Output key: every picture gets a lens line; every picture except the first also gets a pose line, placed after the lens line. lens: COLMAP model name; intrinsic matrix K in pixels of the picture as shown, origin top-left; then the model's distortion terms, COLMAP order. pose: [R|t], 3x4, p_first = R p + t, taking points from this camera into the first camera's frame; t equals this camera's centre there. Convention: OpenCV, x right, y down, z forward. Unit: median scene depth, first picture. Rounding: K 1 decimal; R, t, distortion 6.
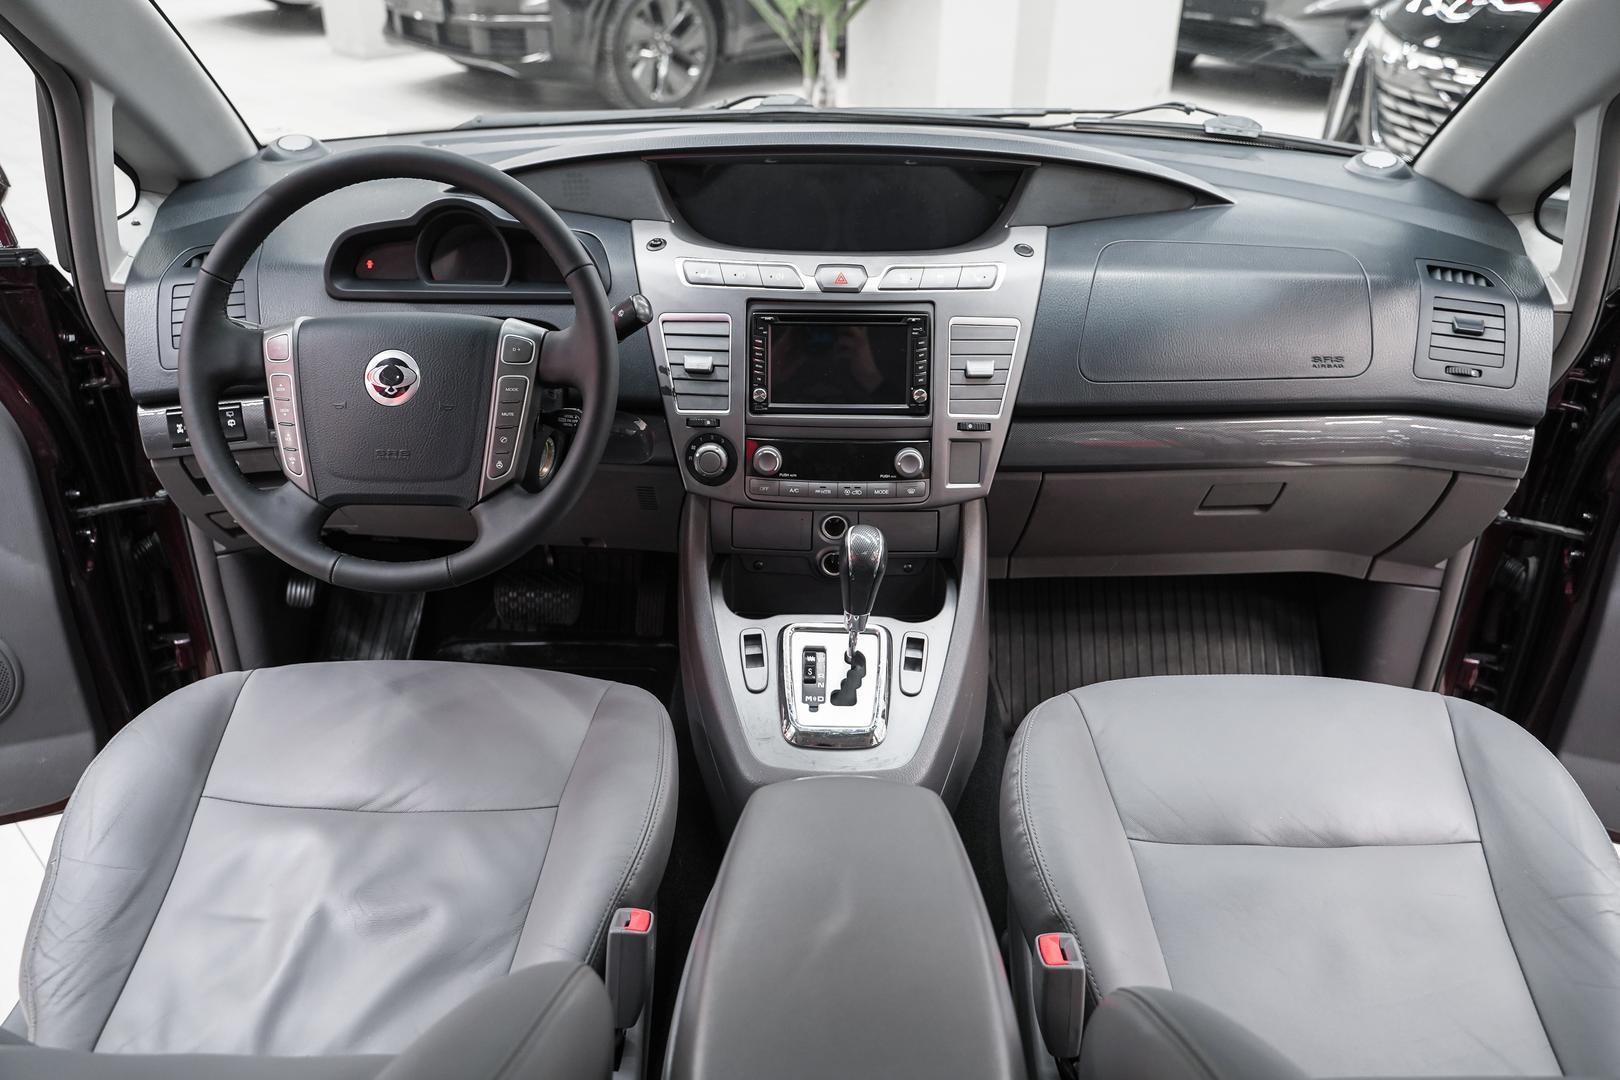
lens RADIAL K [[1285.6, 0, 810.0], [0, 1285.6, 540.0], [0, 0, 1]] dist [-0.008257, -0.000727]
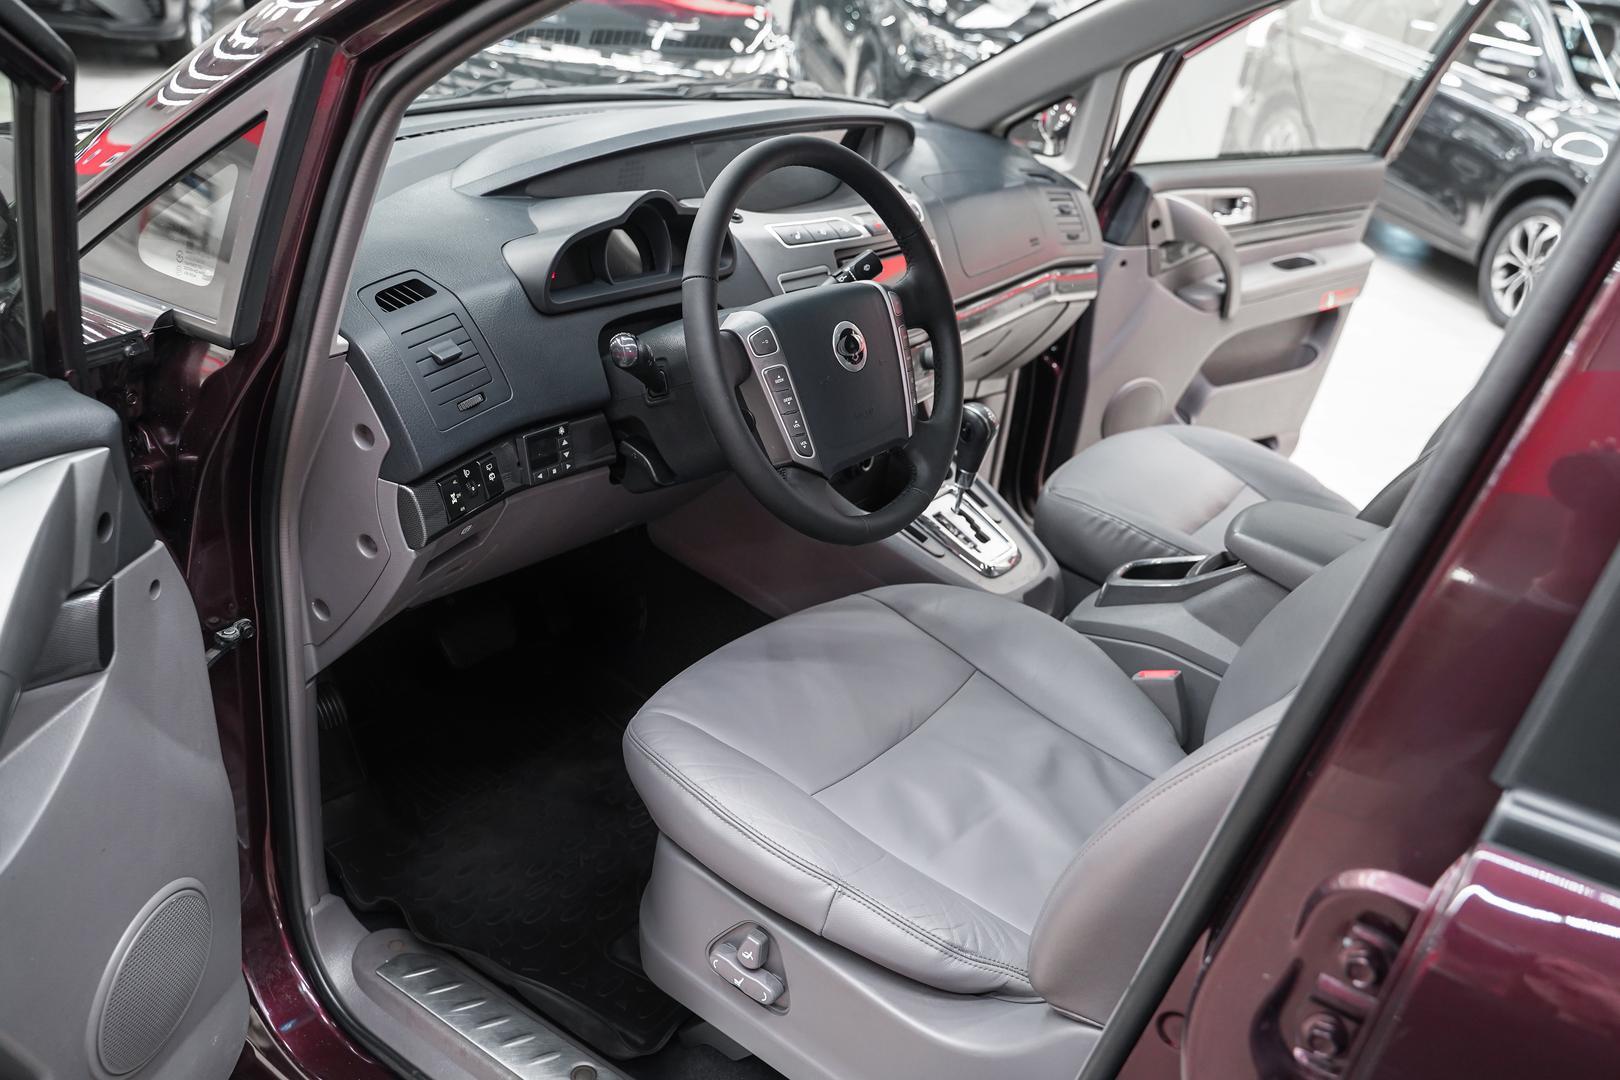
lens RADIAL K [[1317.0, 0, 810.0], [0, 1317.0, 540.0], [0, 0, 1]] dist [-0.004231, 0.002622]
pose [[0.564755, -0.304942, 0.766852, -1.063883], [0.288535, 0.943543, 0.162709, -0.138541], [-0.773175, 0.129374, 0.620857, 0.292218]]
